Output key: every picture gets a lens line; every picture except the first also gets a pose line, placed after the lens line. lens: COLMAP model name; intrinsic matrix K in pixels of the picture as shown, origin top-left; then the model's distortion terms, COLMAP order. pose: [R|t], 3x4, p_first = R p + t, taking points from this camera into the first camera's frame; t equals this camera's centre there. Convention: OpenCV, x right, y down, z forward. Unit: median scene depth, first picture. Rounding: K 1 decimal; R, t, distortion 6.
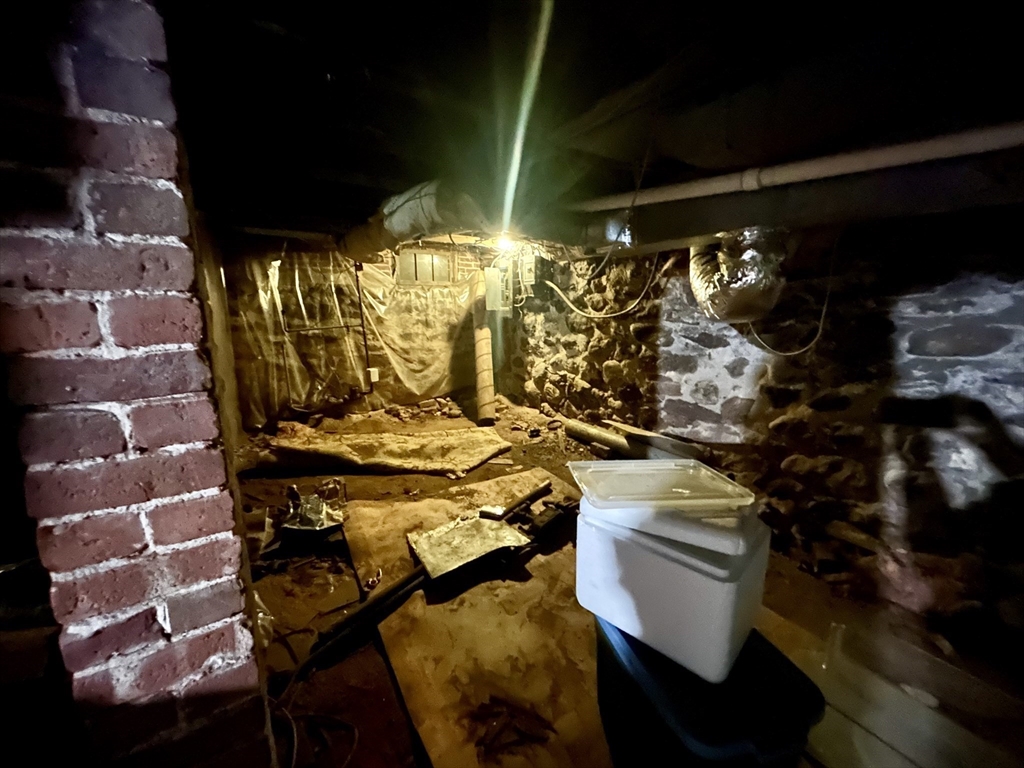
lens RADIAL K [[412.3, 0, 511.5], [0, 412.3, 386.5], [0, 0, 1]] dist [0.000056, 0.000001]
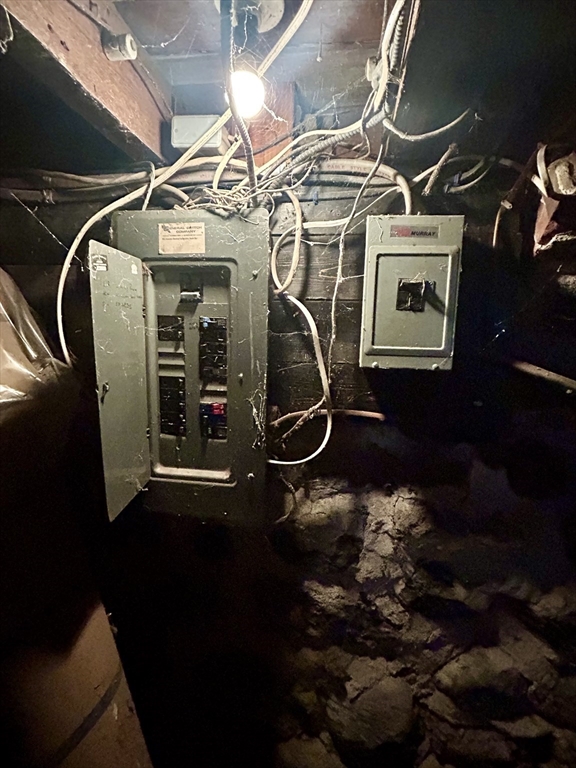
lens RADIAL K [[383.8, 0, 288.0], [0, 383.8, 383.3], [0, 0, 1]] dist [0.001862, -0.000222]
pose [[0.702362, -0.075312, 0.707825, -0.112710], [0.100996, 0.994871, 0.005637, -0.235140], [-0.704619, 0.067529, 0.706366, 0.867941]]
